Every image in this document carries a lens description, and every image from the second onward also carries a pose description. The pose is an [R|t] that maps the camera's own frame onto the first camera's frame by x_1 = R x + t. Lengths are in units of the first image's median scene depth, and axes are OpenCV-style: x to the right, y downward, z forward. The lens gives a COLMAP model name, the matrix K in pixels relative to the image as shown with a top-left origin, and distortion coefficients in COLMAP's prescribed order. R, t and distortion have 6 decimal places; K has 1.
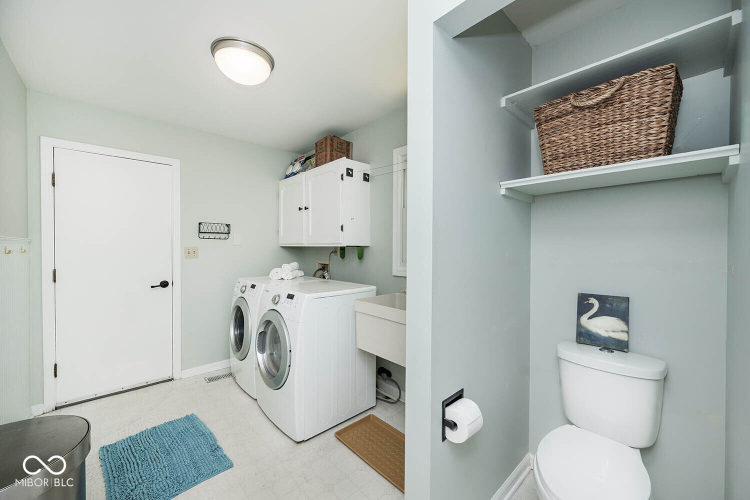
lens RADIAL K [[294.1, 0, 375.0], [0, 294.1, 250.0], [0, 0, 1]] dist [0.000455, -0.000125]
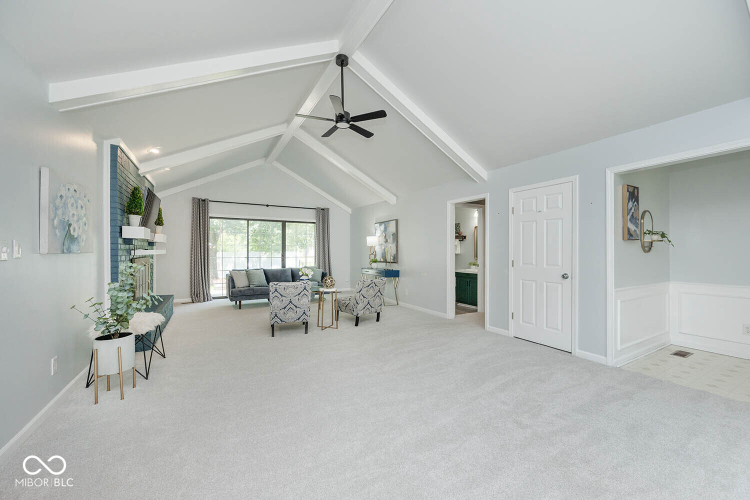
lens RADIAL K [[294.1, 0, 375.0], [0, 294.1, 250.0], [0, 0, 1]] dist [0.000455, -0.000125]
pose [[-0.217591, 0.001281, -0.976039, 0.707165], [-0.006790, 0.999973, 0.002826, 0.004719], [0.976016, 0.007243, -0.217577, 0.460073]]
